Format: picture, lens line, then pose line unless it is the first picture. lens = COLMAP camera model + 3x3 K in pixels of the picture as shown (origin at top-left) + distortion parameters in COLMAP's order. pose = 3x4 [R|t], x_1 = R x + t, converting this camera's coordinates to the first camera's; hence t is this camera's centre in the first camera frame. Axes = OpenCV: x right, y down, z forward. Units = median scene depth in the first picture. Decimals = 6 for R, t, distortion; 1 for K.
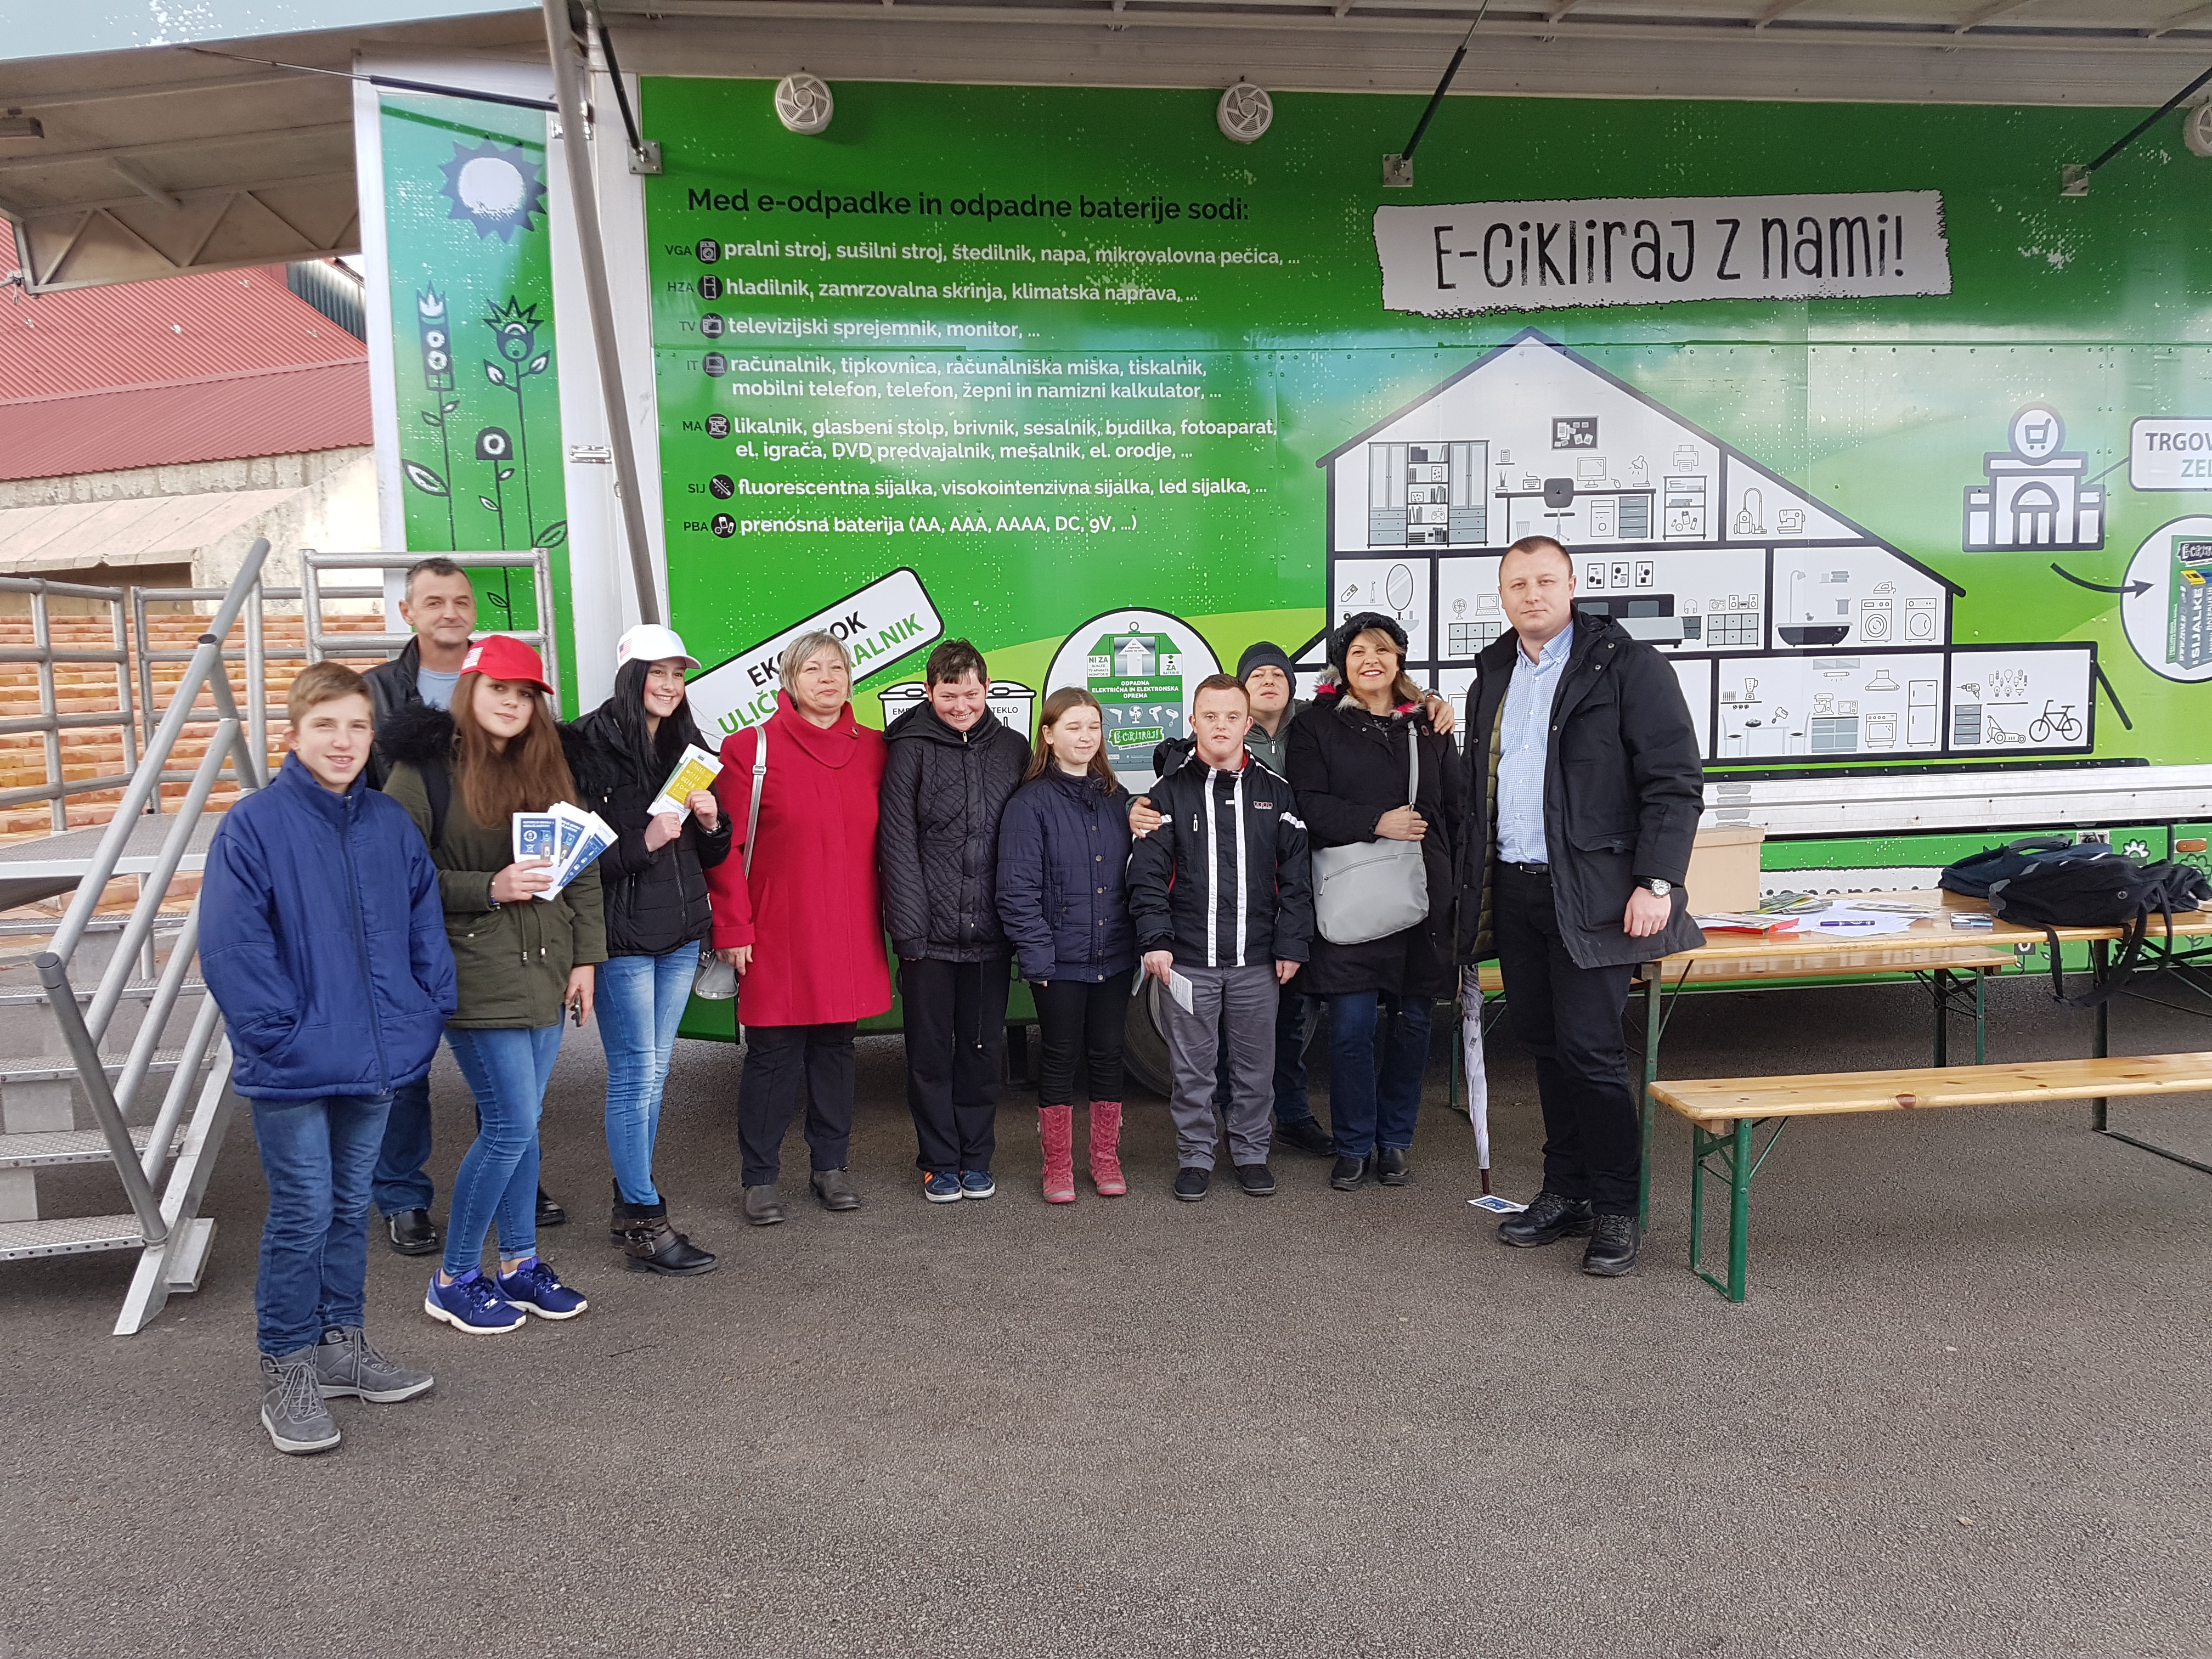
lens RADIAL K [[1642.4, 0, 1111.5], [0, 1642.4, 816.0], [0, 0, 1]] dist [0.269905, -0.548175]
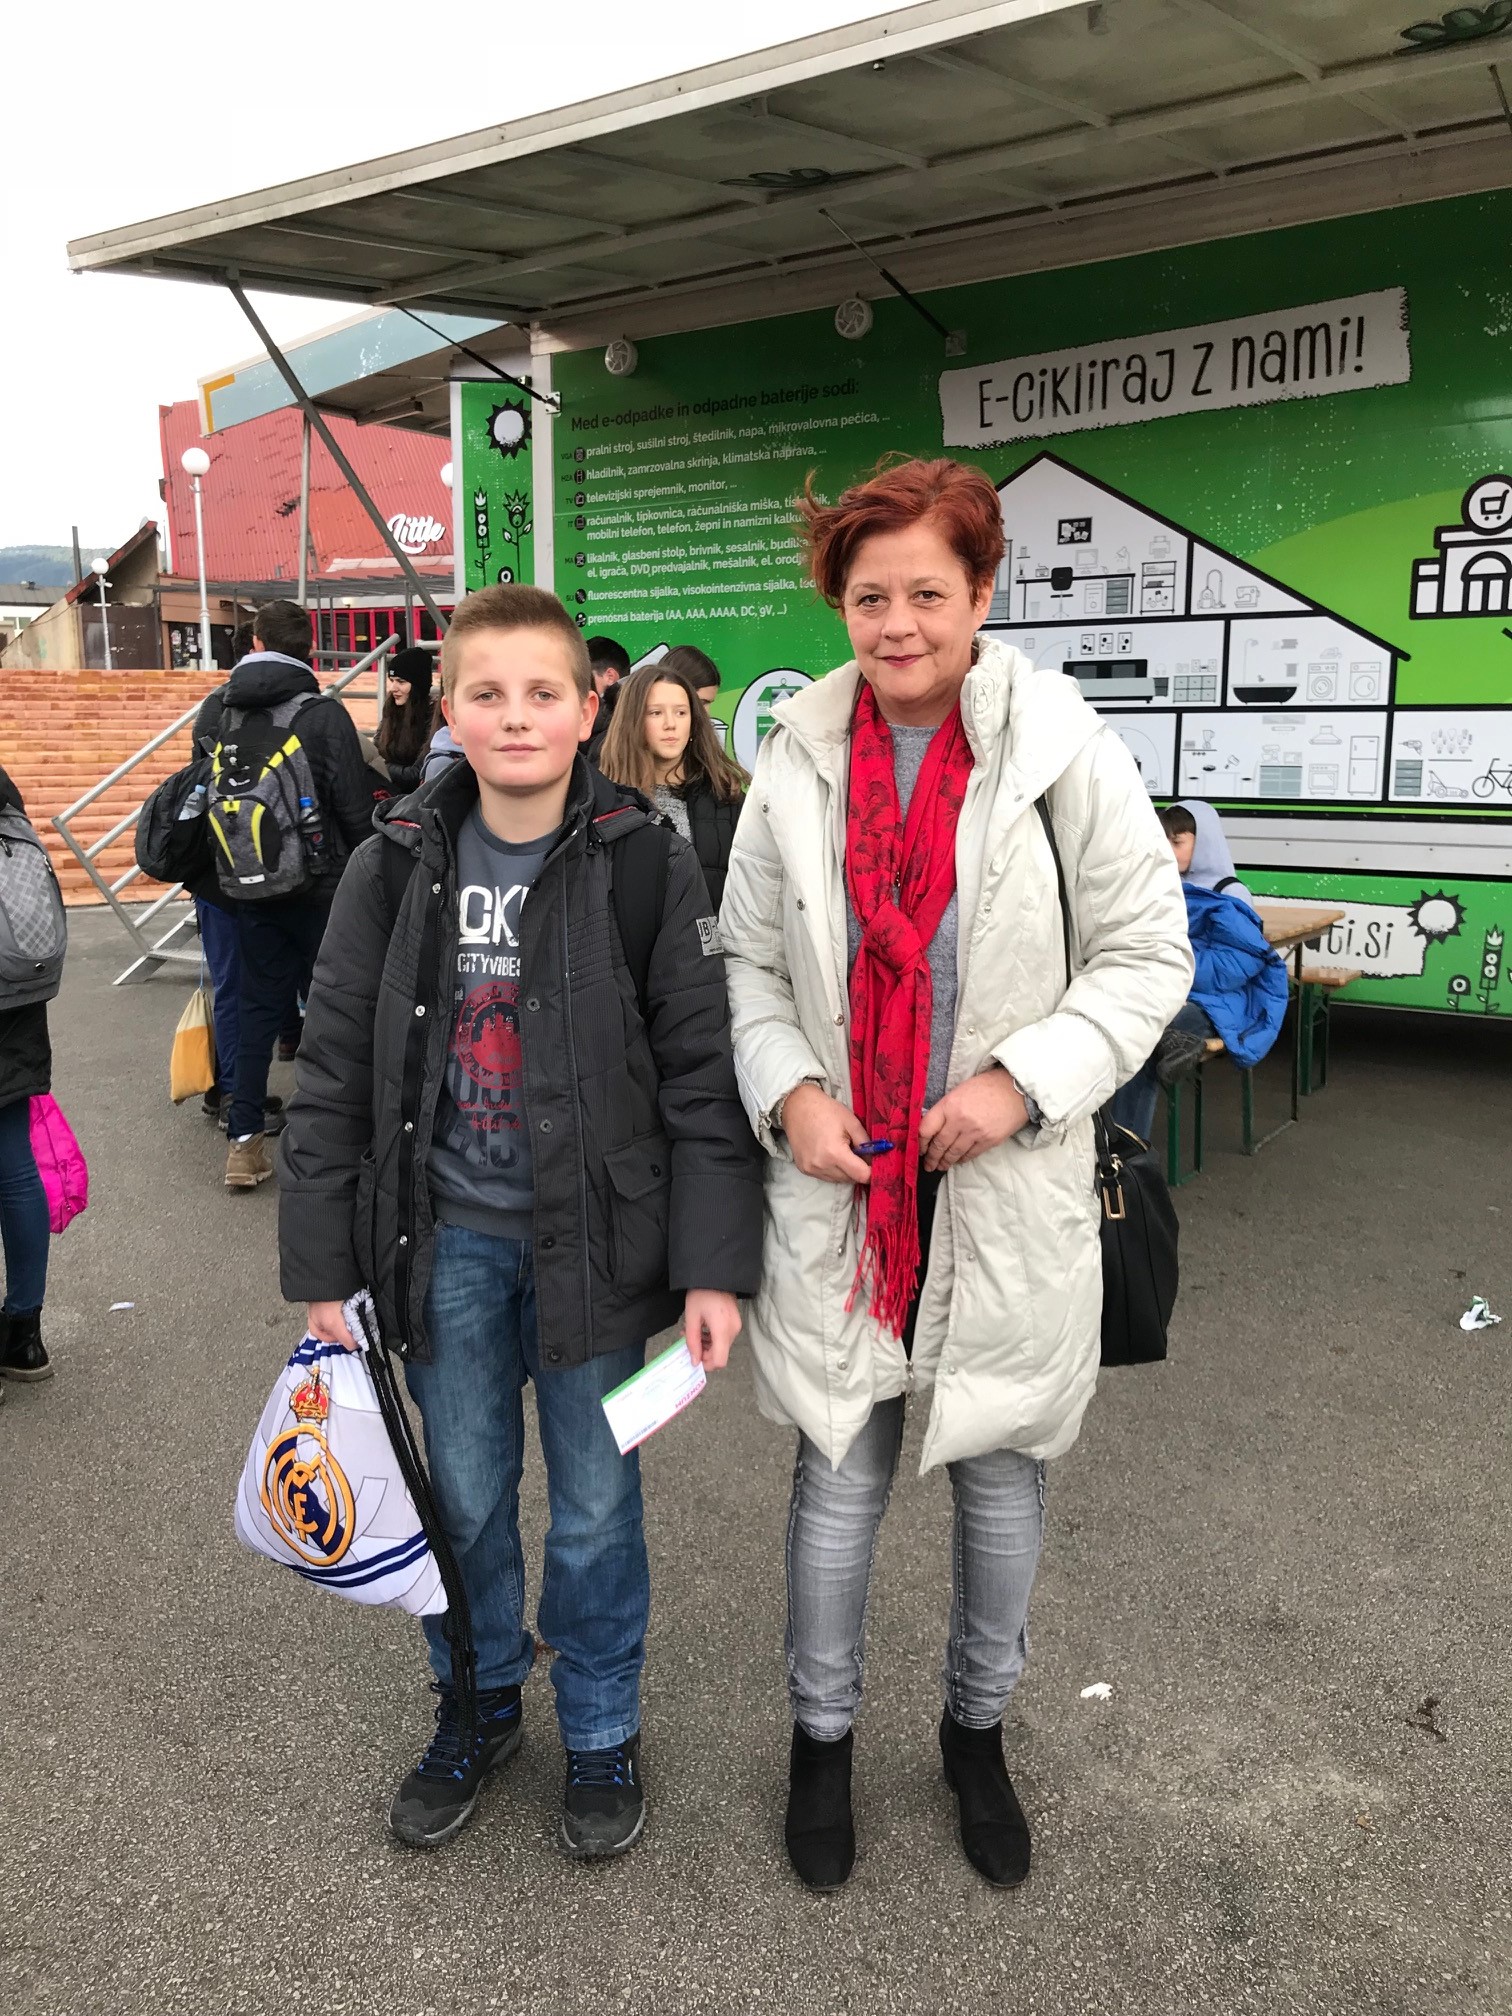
lens RADIAL K [[1653.6, 0, 769.5], [0, 1653.6, 1016.1], [0, 0, 1]] dist [0.029206, -0.064409]
pose [[0.730817, 0.139990, -0.668064, 1.009079], [-0.081980, 0.989660, 0.117699, 0.007278], [0.677633, -0.031248, 0.734736, -0.090844]]
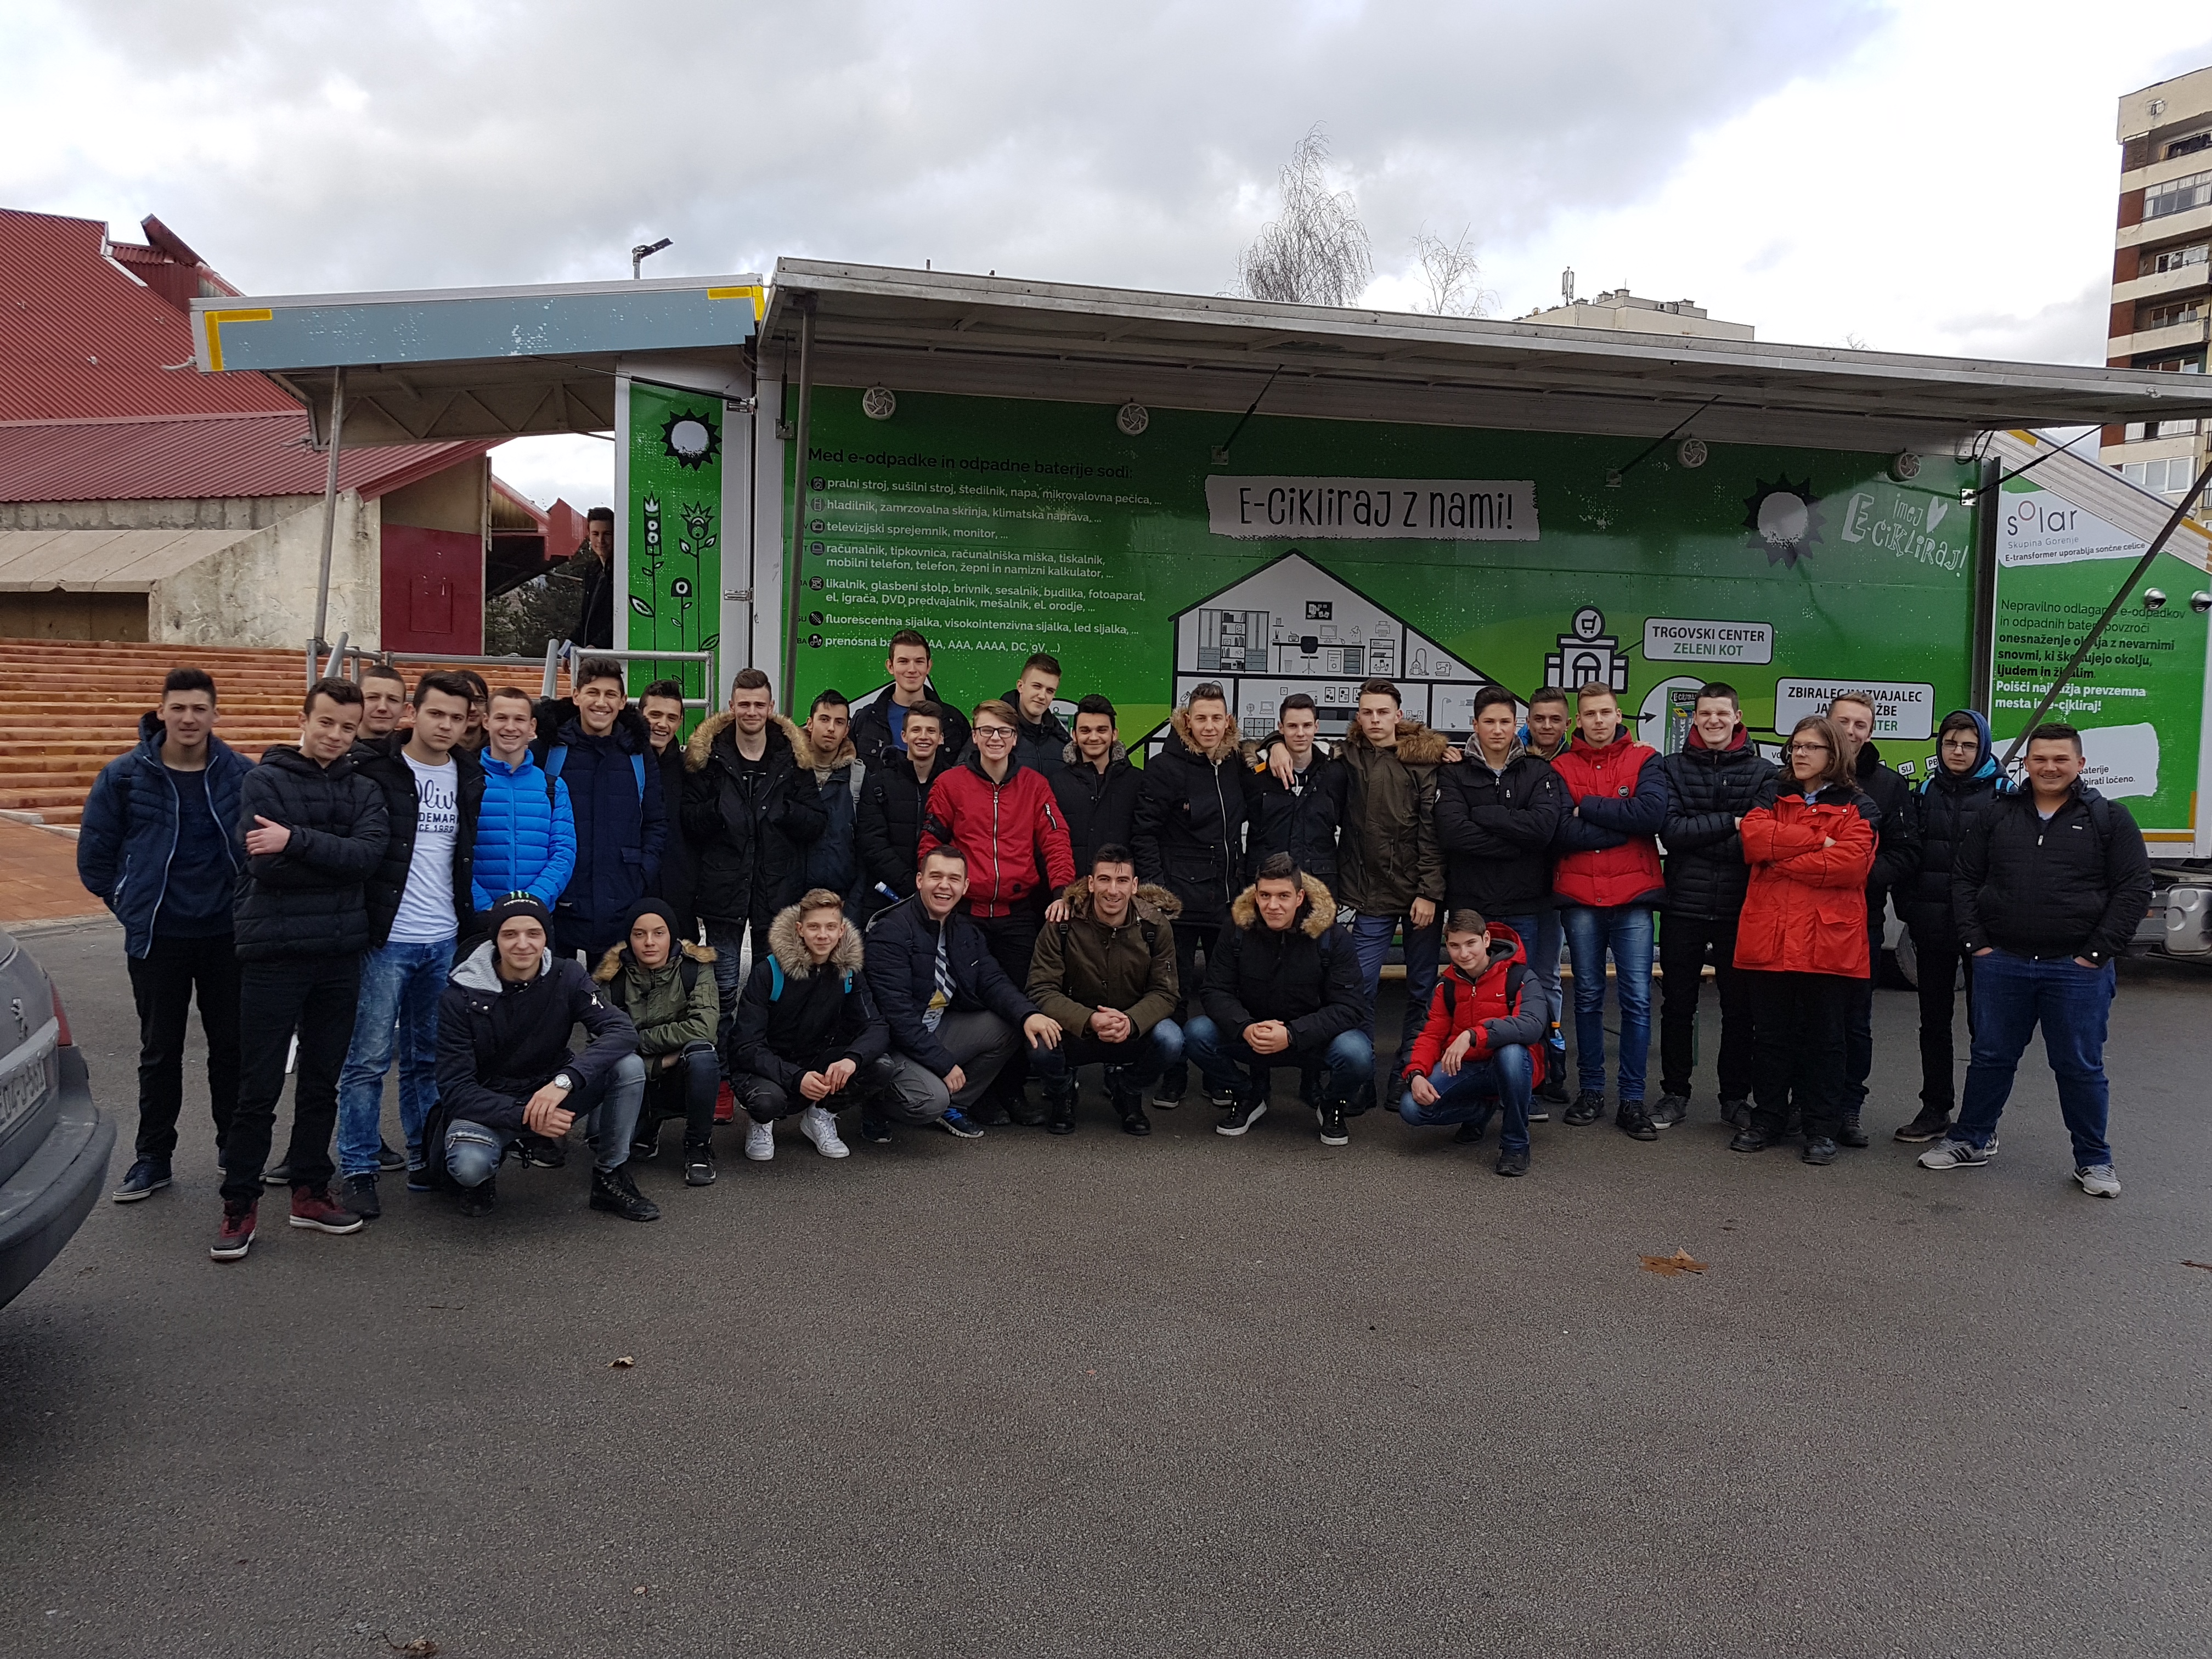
lens RADIAL K [[1729.4, 0, 1107.3], [0, 1729.4, 813.0], [0, 0, 1]] dist [-0.010085, 0.019929]
pose [[0.995327, 0.042888, 0.086509, -0.078987], [-0.039528, 0.998410, -0.040193, 0.054470], [-0.088095, 0.036586, 0.995440, -0.710284]]
